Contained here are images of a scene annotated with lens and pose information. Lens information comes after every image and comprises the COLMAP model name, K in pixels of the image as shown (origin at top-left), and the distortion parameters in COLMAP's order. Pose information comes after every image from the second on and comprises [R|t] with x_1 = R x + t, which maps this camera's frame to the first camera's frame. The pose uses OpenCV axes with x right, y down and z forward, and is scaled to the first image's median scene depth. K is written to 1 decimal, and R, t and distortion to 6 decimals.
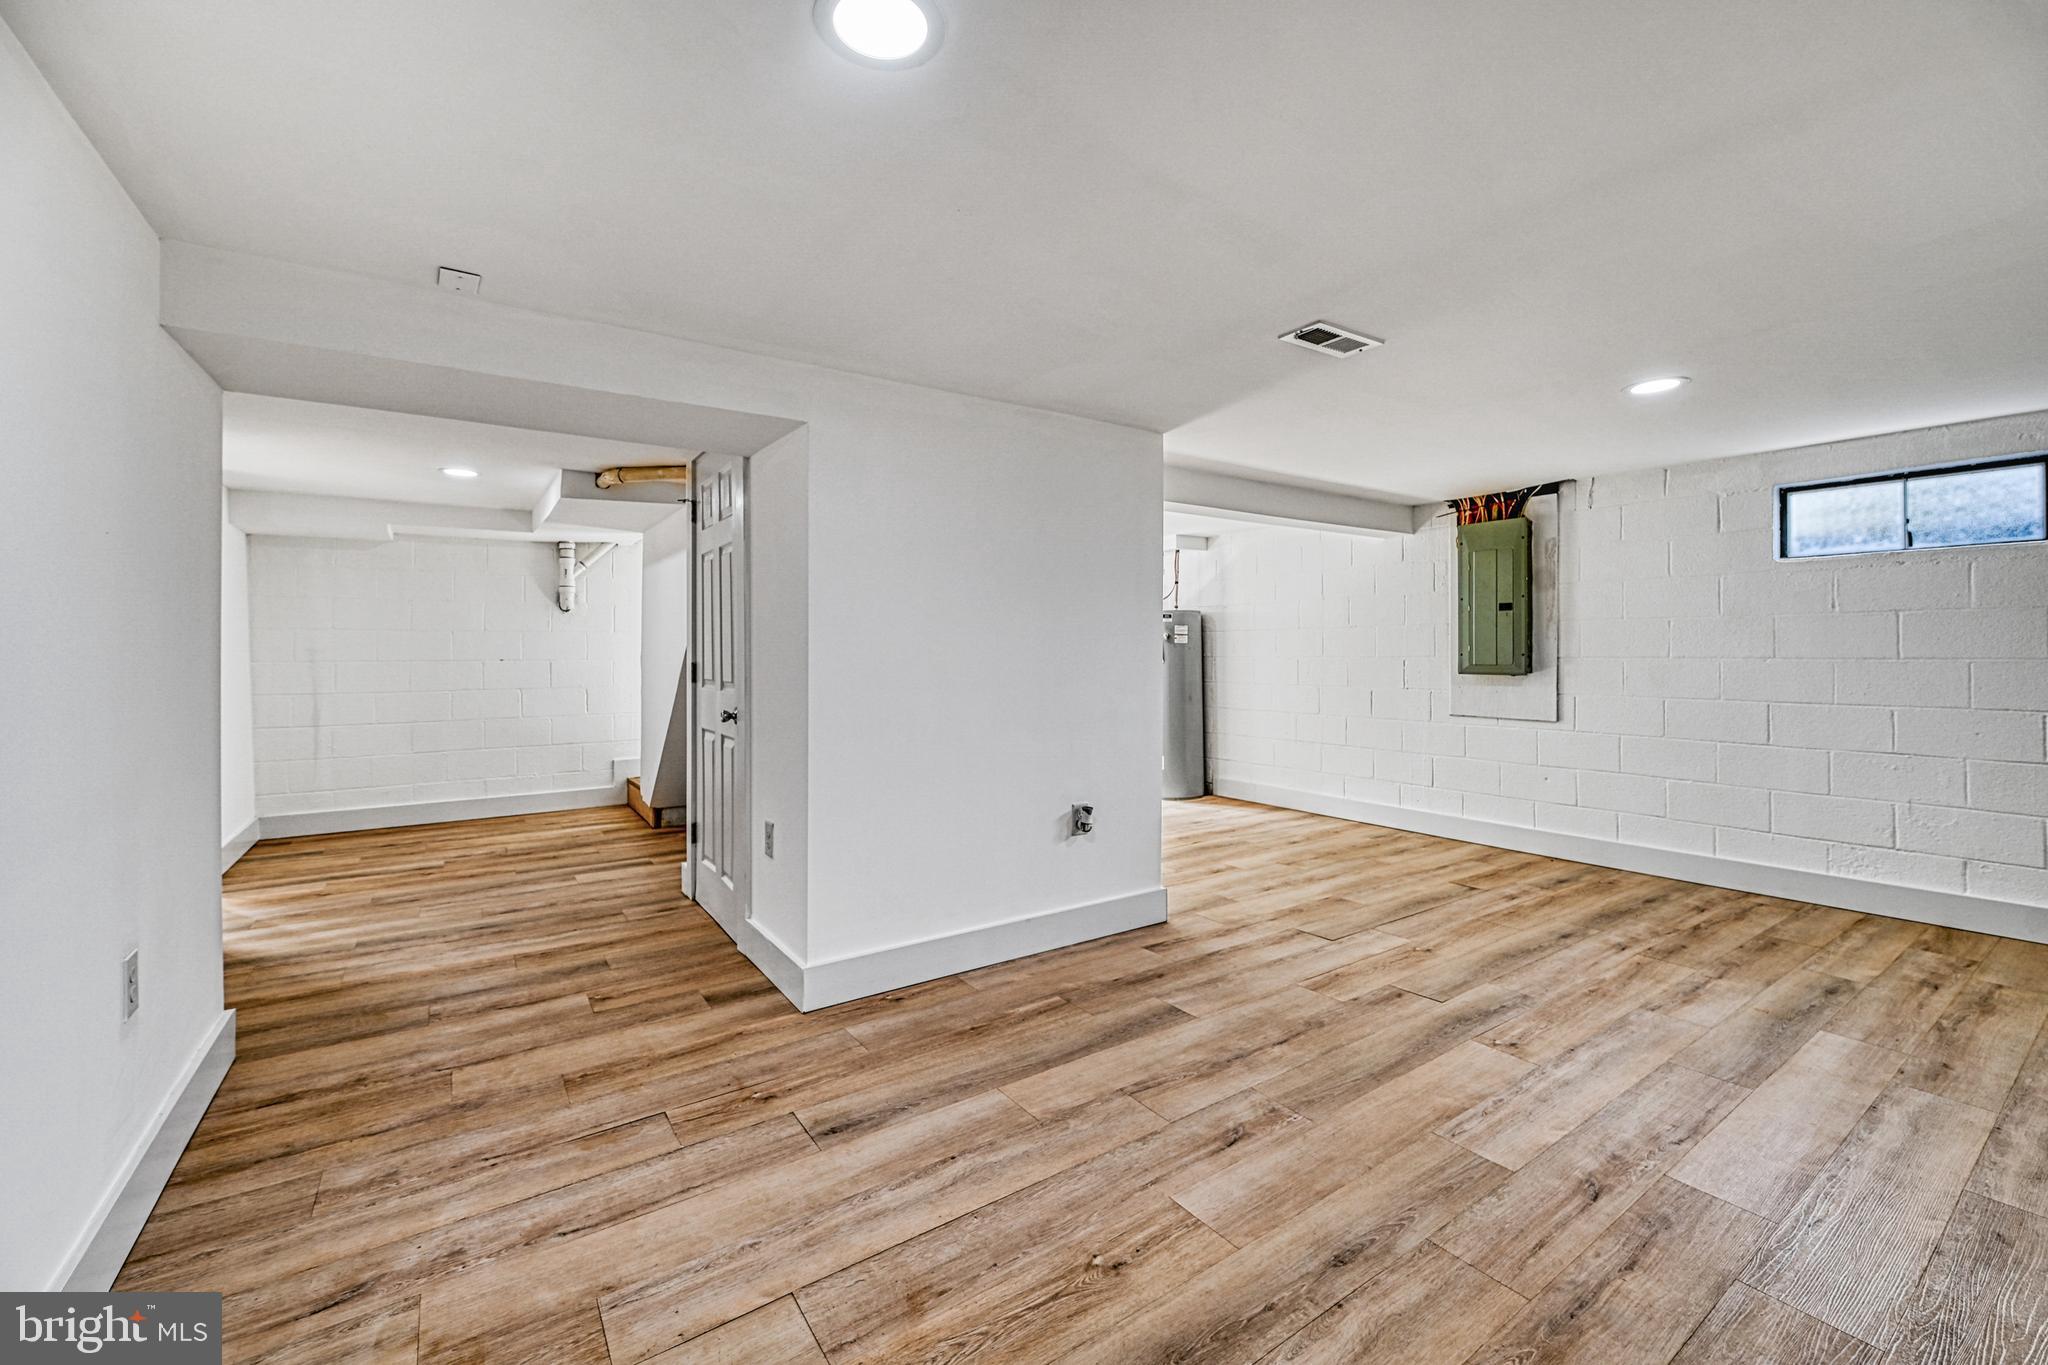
lens RADIAL K [[832.5, 0, 1019.6], [0, 832.5, 651.2], [0, 0, 1]] dist [-0.000742, 0.000030]
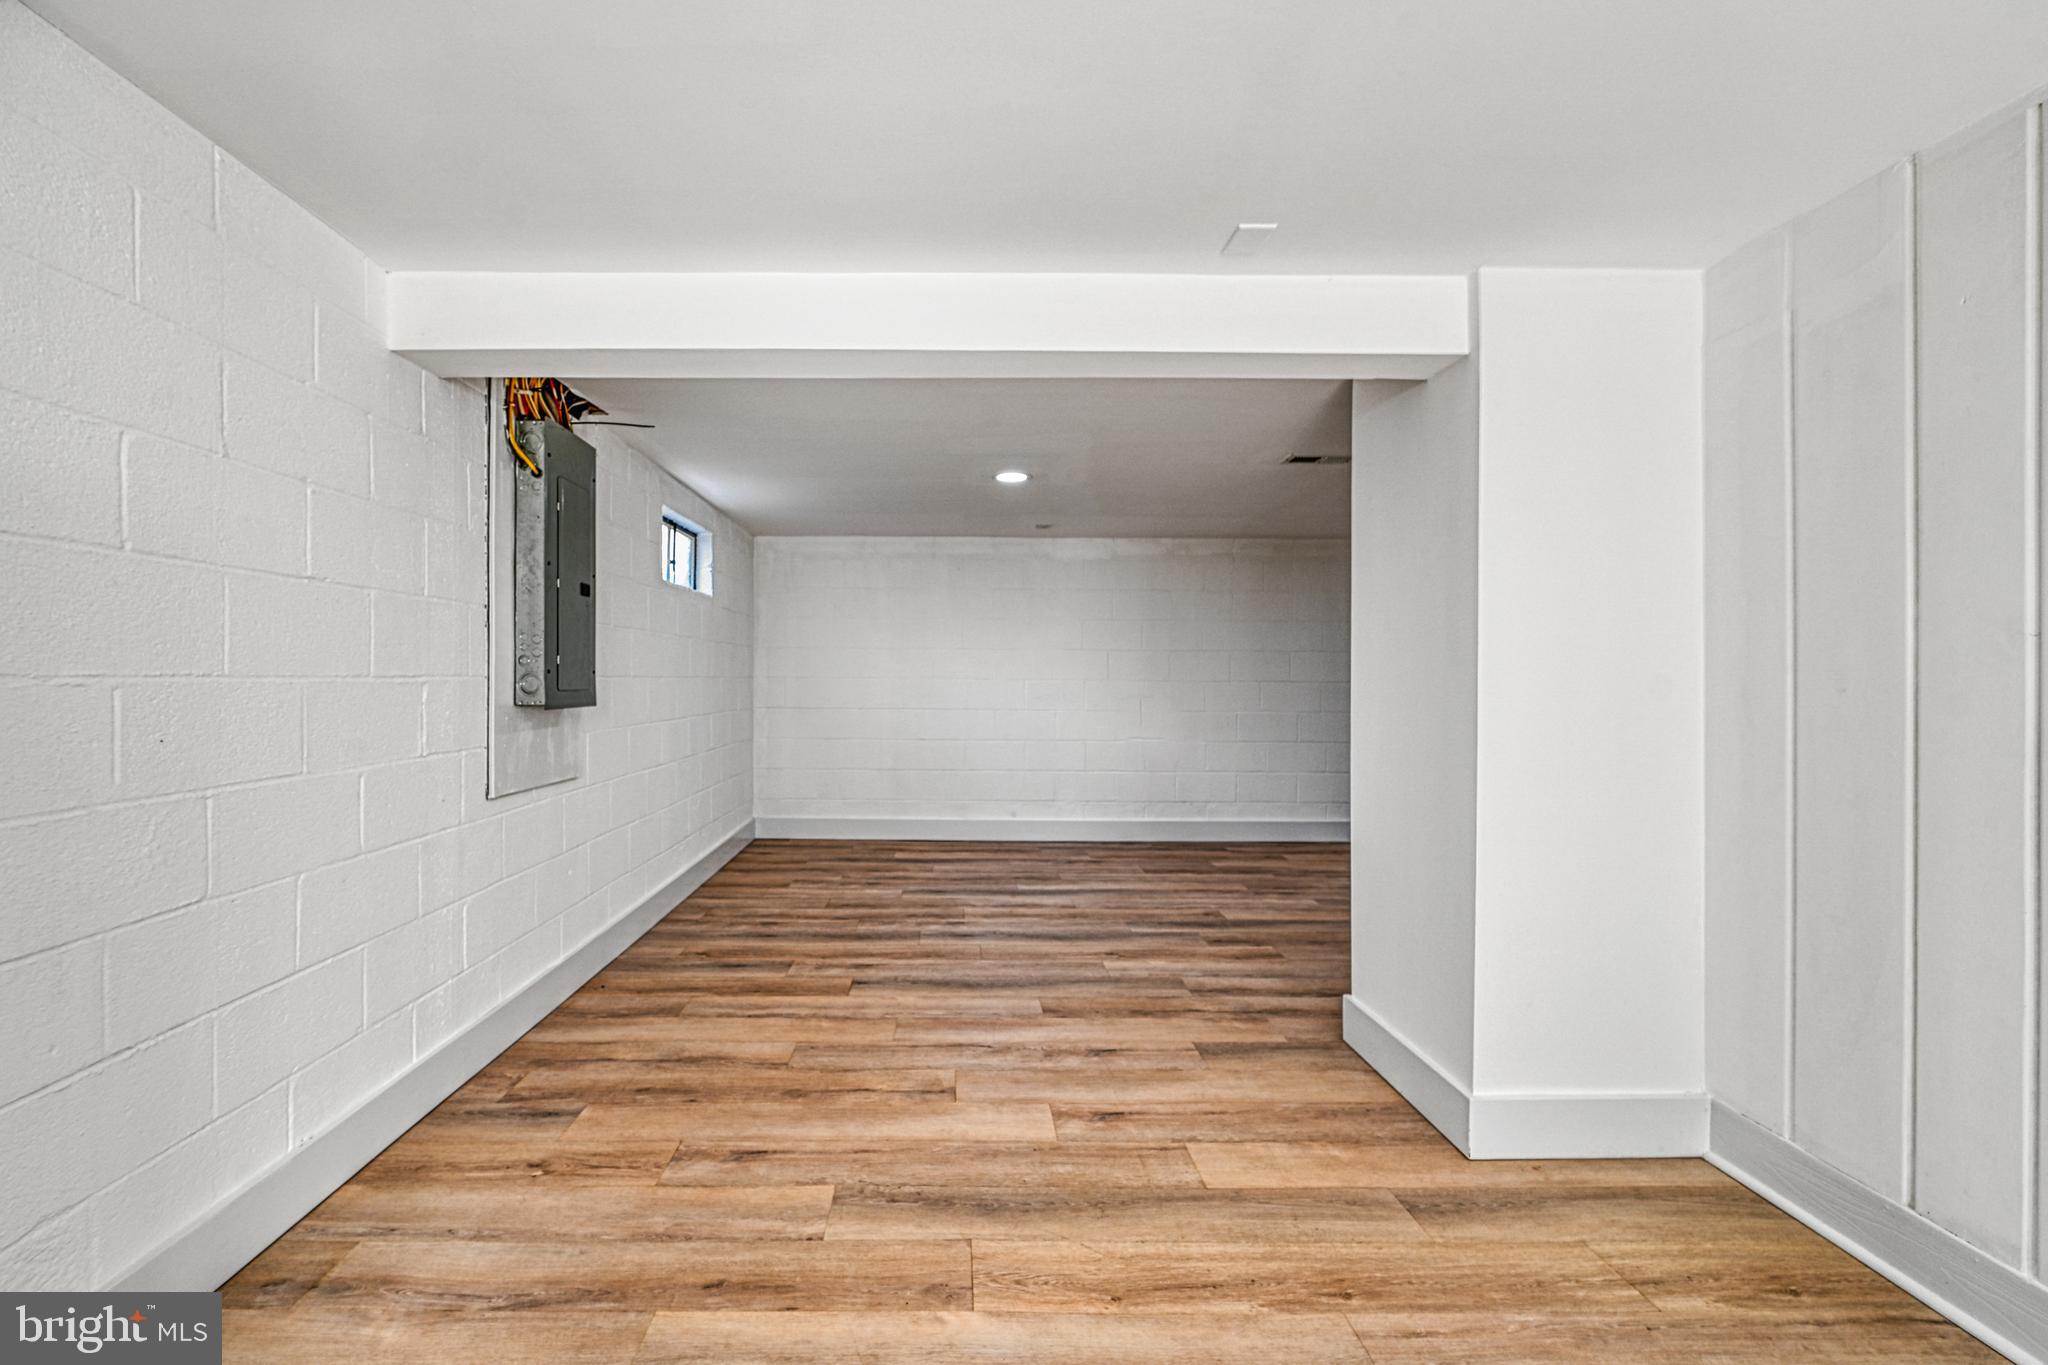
lens RADIAL K [[864.9, 0, 964.5], [0, 864.9, 676.4], [0, 0, 1]] dist [-0.001091, -0.000071]
pose [[-0.830716, 0.000864, 0.556695, 0.040748], [-0.001701, 0.999990, -0.004090, 0.016081], [-0.556693, -0.004345, -0.830707, 2.210545]]
